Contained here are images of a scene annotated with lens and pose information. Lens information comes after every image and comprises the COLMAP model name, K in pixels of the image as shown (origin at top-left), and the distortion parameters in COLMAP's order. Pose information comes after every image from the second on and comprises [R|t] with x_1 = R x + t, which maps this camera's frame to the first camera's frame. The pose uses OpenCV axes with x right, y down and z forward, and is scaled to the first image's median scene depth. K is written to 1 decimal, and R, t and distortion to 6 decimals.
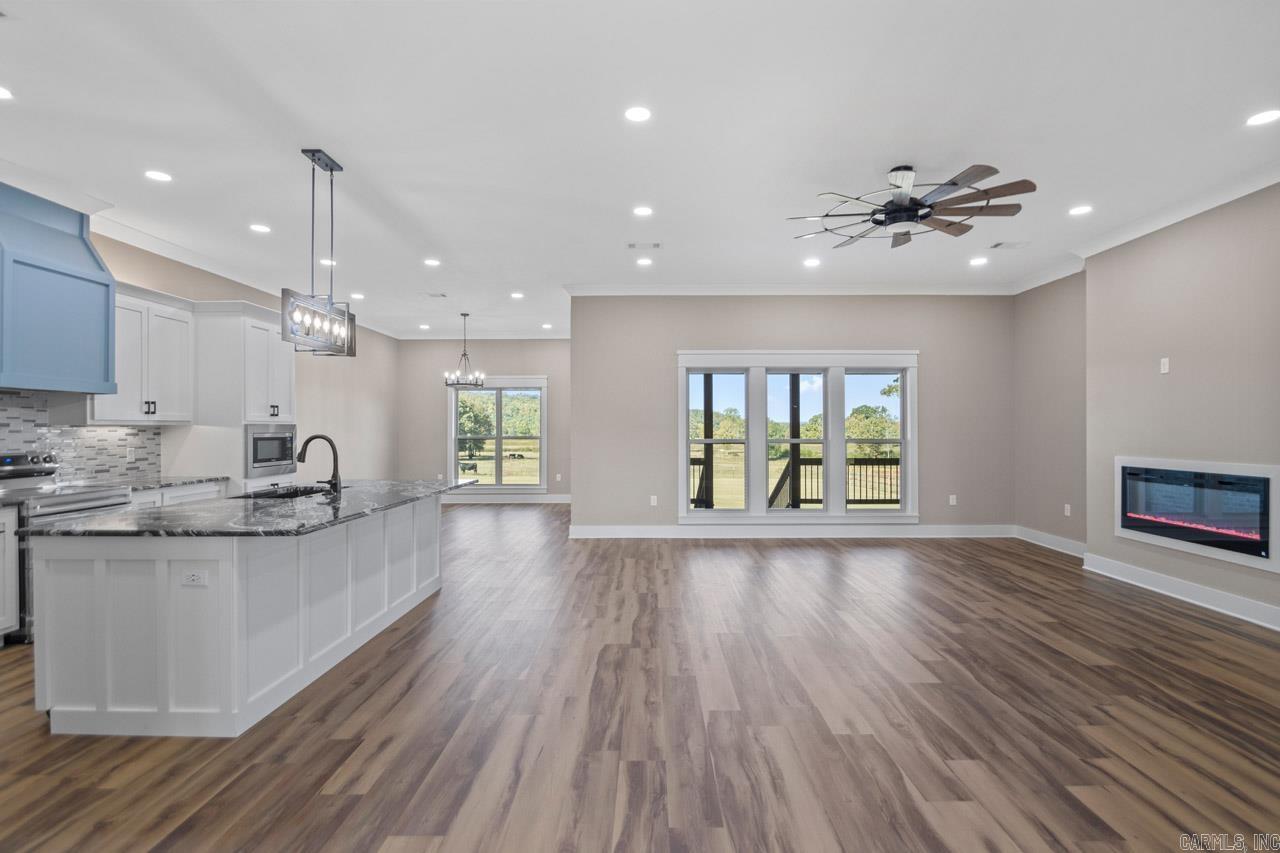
lens RADIAL K [[598.0, 0, 650.6], [0, 598.0, 426.6], [0, 0, 1]] dist [0.017984, -0.014716]
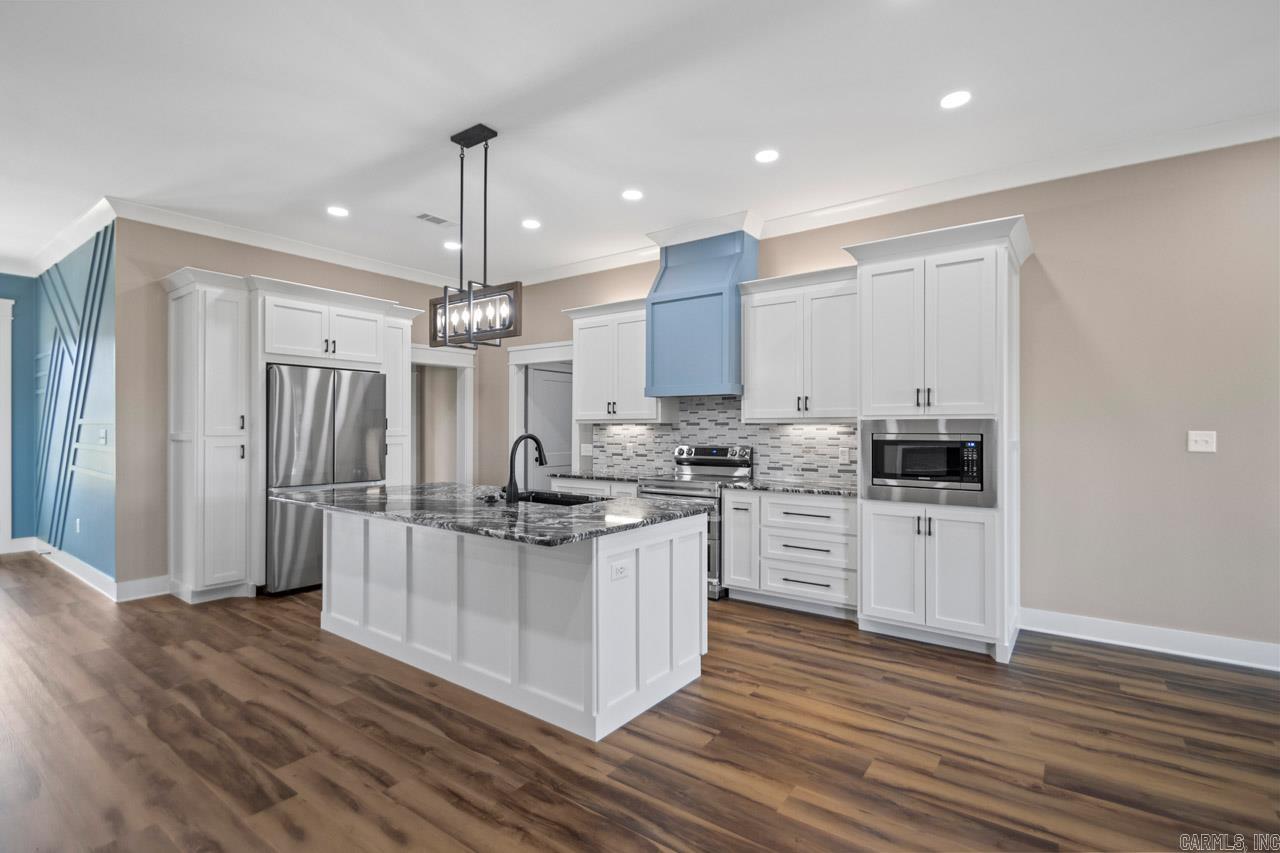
lens RADIAL K [[598.0, 0, 651.7], [0, 598.0, 424.6], [0, 0, 1]] dist [0.017984, -0.014716]
pose [[-0.586550, -0.002104, -0.809910, 0.033739], [0.004225, 0.999975, -0.005658, 0.004720], [0.809902, -0.006741, -0.586527, 1.434024]]
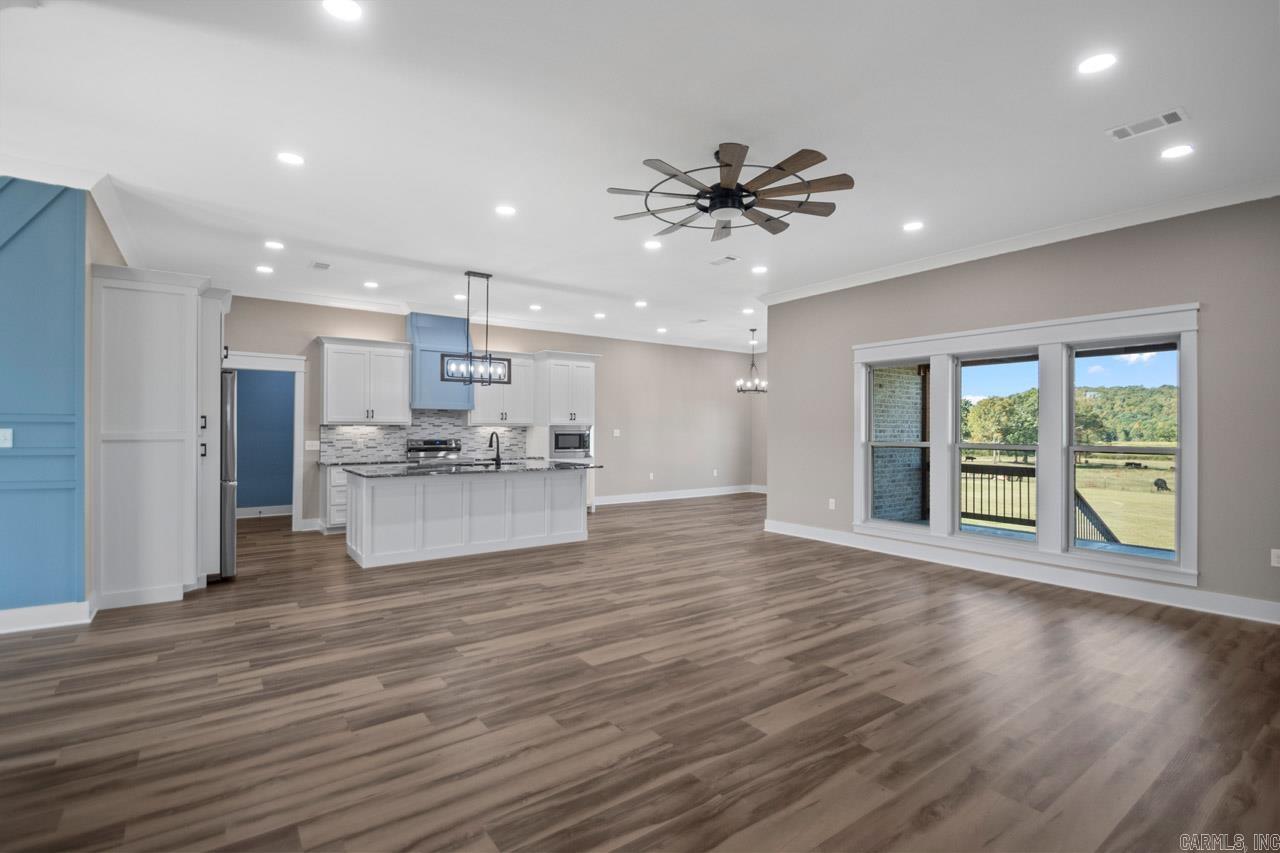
lens RADIAL K [[598.0, 0, 650.0], [0, 598.0, 423.9], [0, 0, 1]] dist [0.017984, -0.014716]
pose [[0.595198, -0.002821, -0.803574, 0.941605], [-0.001342, 0.999989, -0.004505, -0.000834], [0.803578, 0.003759, 0.595188, 0.297879]]
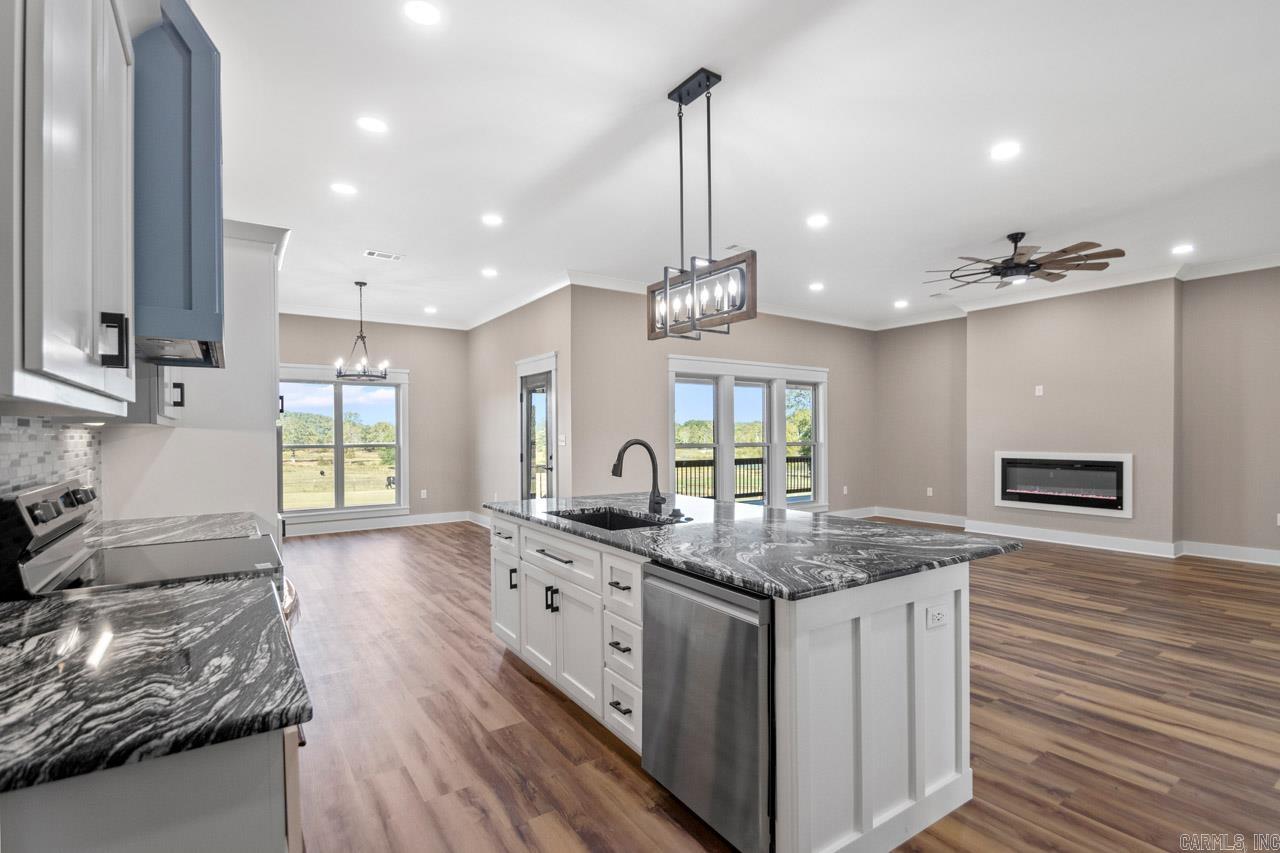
lens RADIAL K [[598.0, 0, 657.2], [0, 598.0, 439.9], [0, 0, 1]] dist [0.017984, -0.014716]
pose [[0.819910, -0.006795, 0.572451, -0.843823], [0.000604, 0.999939, 0.011004, 0.005004], [-0.572491, -0.008677, 0.819865, 0.314732]]
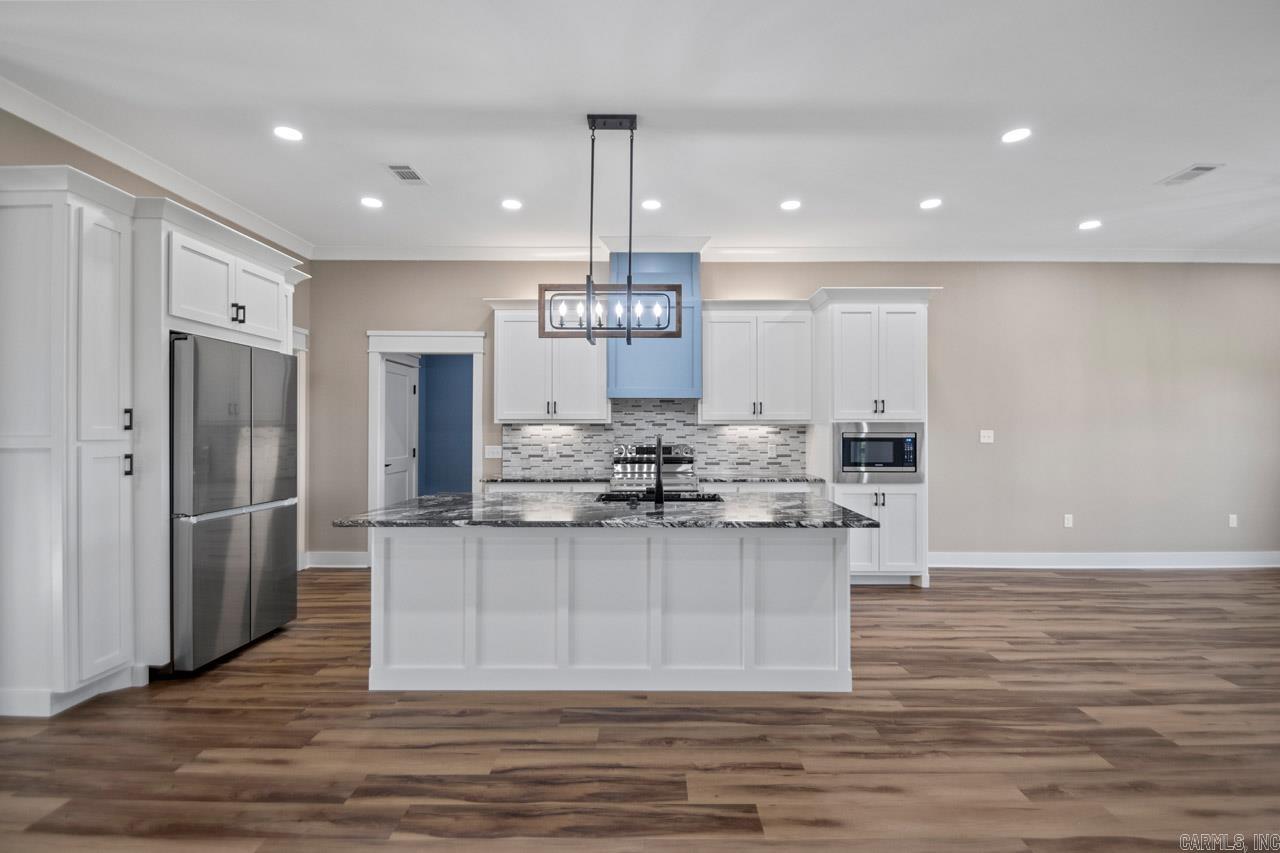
lens RADIAL K [[598.0, 0, 649.5], [0, 598.0, 427.6], [0, 0, 1]] dist [0.017984, -0.014716]
pose [[-0.001022, 0.001283, -0.999999, 0.270020], [0.002659, 0.999996, 0.001280, 0.001807], [0.999996, -0.002658, -0.001025, 0.859319]]
